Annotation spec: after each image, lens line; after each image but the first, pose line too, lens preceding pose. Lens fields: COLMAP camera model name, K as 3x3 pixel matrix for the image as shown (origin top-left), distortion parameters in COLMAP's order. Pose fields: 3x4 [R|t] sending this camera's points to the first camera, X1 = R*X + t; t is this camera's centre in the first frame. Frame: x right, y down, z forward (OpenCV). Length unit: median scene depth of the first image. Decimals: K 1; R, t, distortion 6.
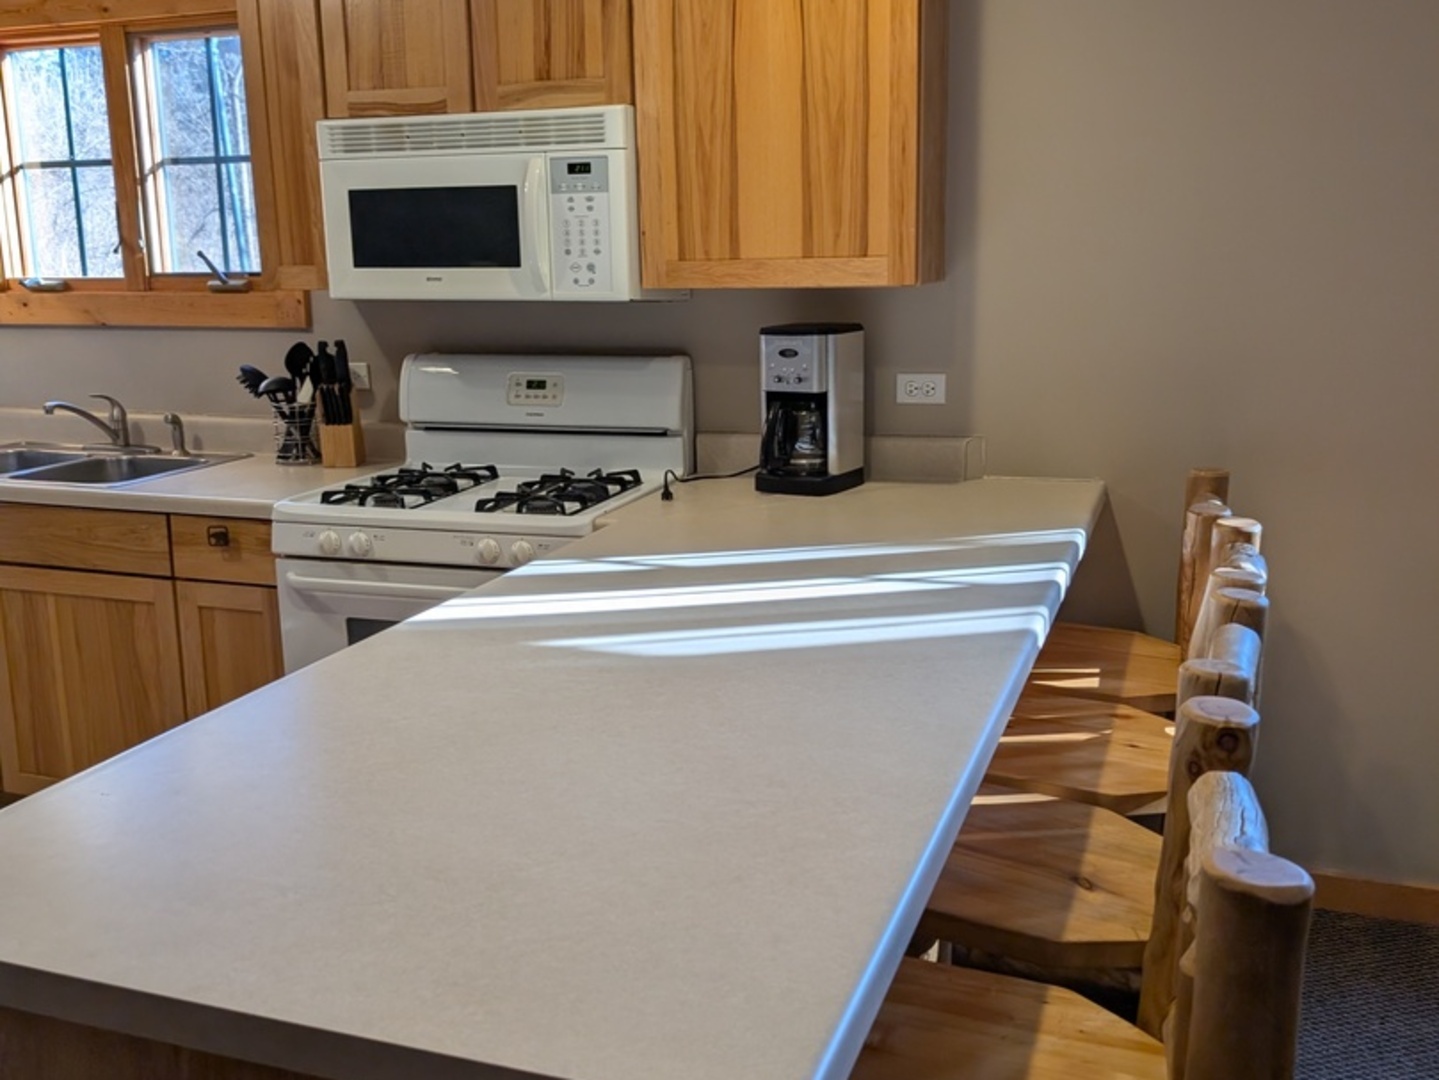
lens RADIAL K [[1381.8, 0, 723.7], [0, 1381.8, 533.3], [0, 0, 1]] dist [0.006390, 0.000000]
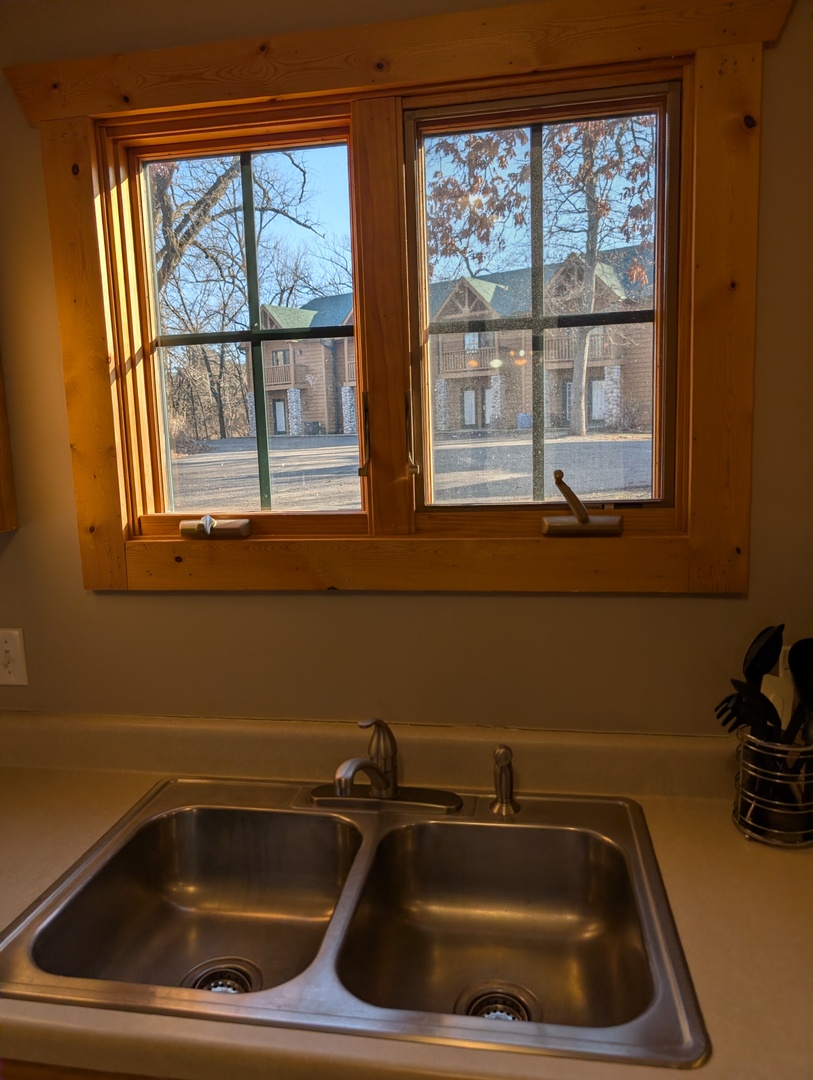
lens RADIAL K [[790.4, 0, 395.2], [0, 790.4, 541.8], [0, 0, 1]] dist [0.006942, 0.005547]
pose [[0.984230, -0.045375, 0.170976, -0.591735], [0.056444, 0.996575, -0.060439, -0.184299], [-0.167648, 0.069136, 0.983420, 0.799675]]
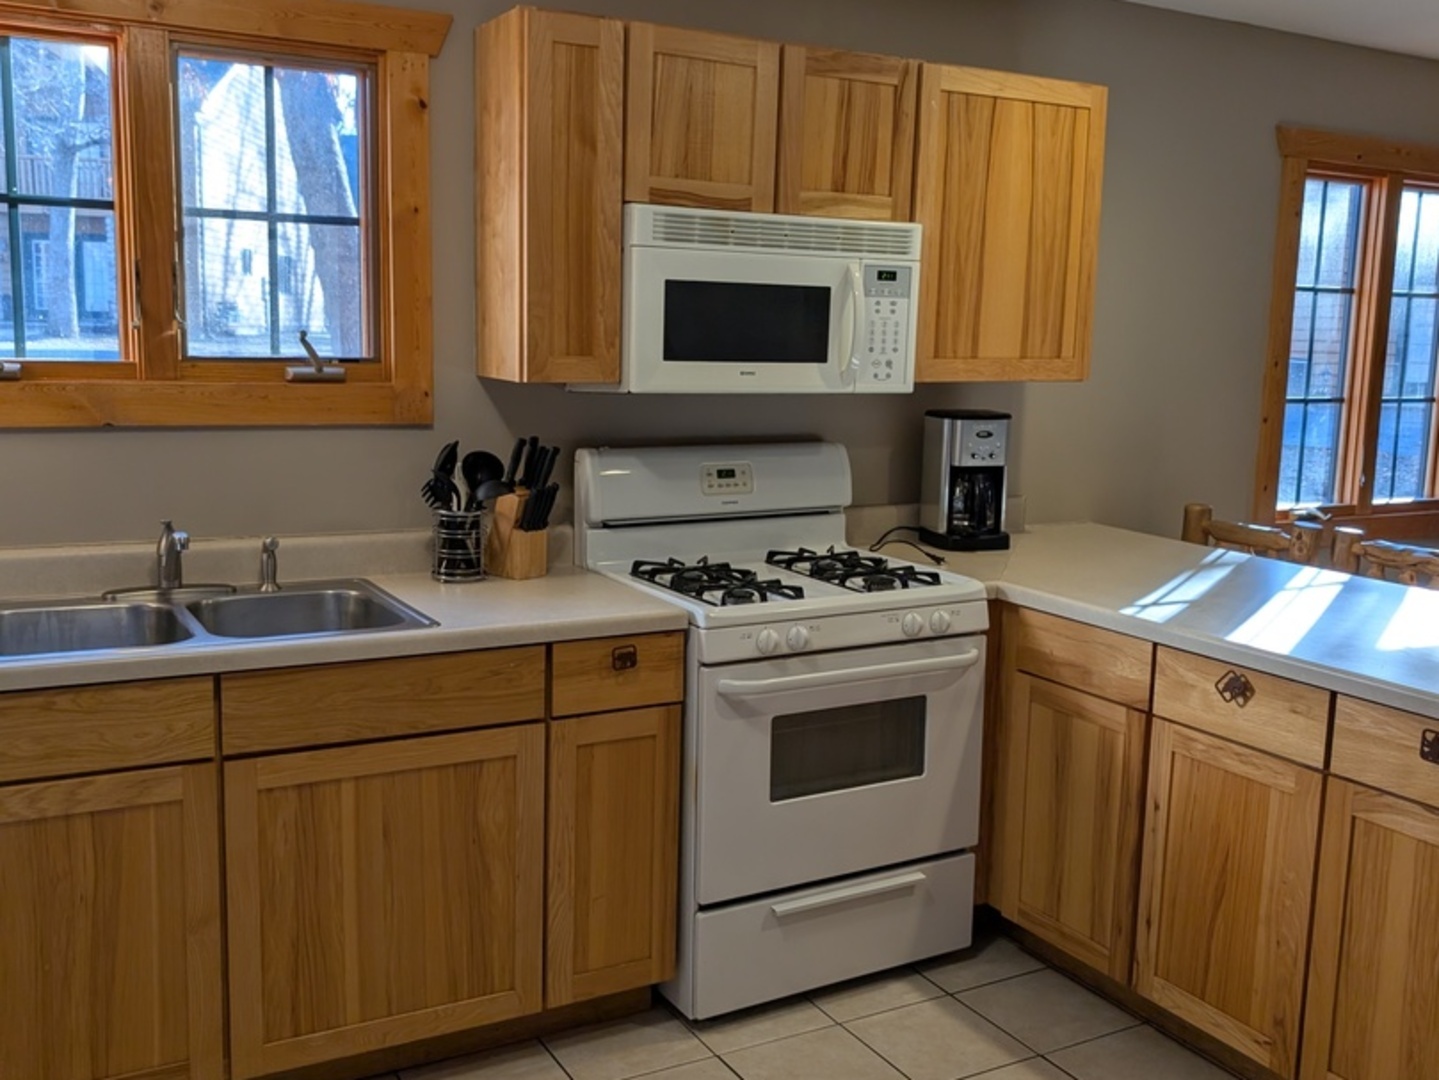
lens RADIAL K [[1381.8, 0, 727.3], [0, 1381.8, 532.9], [0, 0, 1]] dist [0.006390, 0.000000]
pose [[0.653409, -0.081390, 0.752617, -0.969014], [0.121847, 0.992548, 0.001551, -0.070239], [-0.747135, 0.090690, 0.658457, 0.354763]]
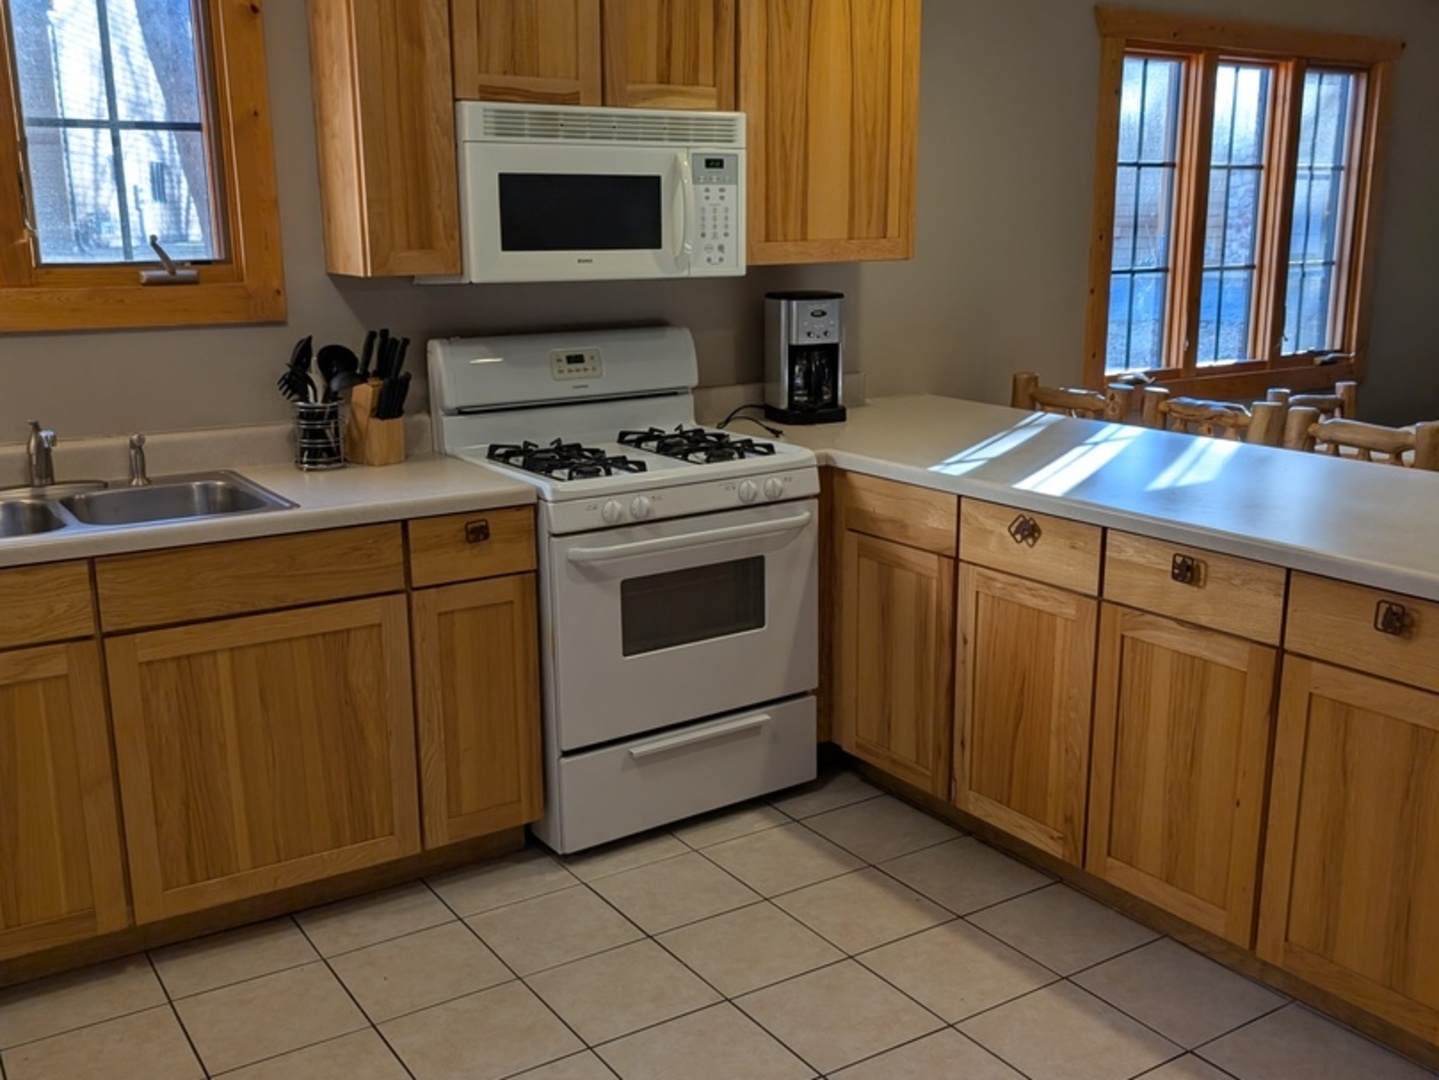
lens RADIAL K [[1381.8, 0, 722.4], [0, 1381.8, 554.7], [0, 0, 1]] dist [0.006390, 0.000000]
pose [[0.601232, -0.178473, 0.778889, -1.001672], [0.163716, 0.981574, 0.098541, -0.048025], [-0.782124, 0.068270, 0.619372, 0.266806]]
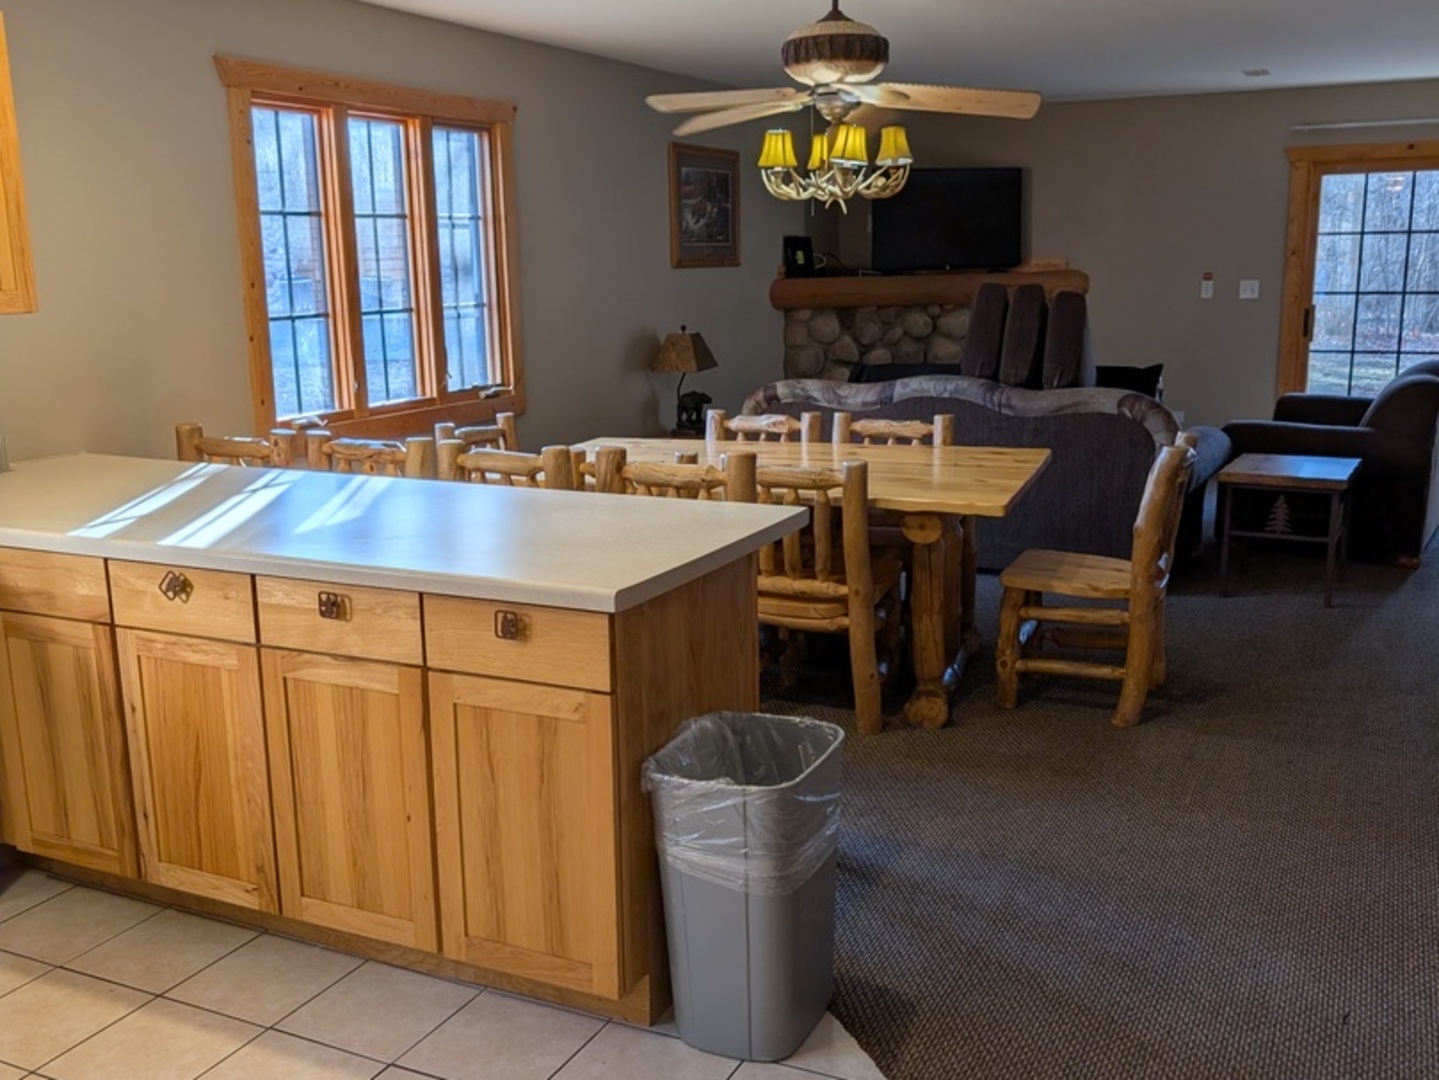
lens RADIAL K [[1381.8, 0, 708.1], [0, 1381.8, 557.8], [0, 0, 1]] dist [0.006390, 0.000000]
pose [[0.112619, -0.200822, 0.973133, -0.994430], [0.219014, 0.960294, 0.172826, -0.037841], [-0.969201, 0.193666, 0.152130, 0.200374]]
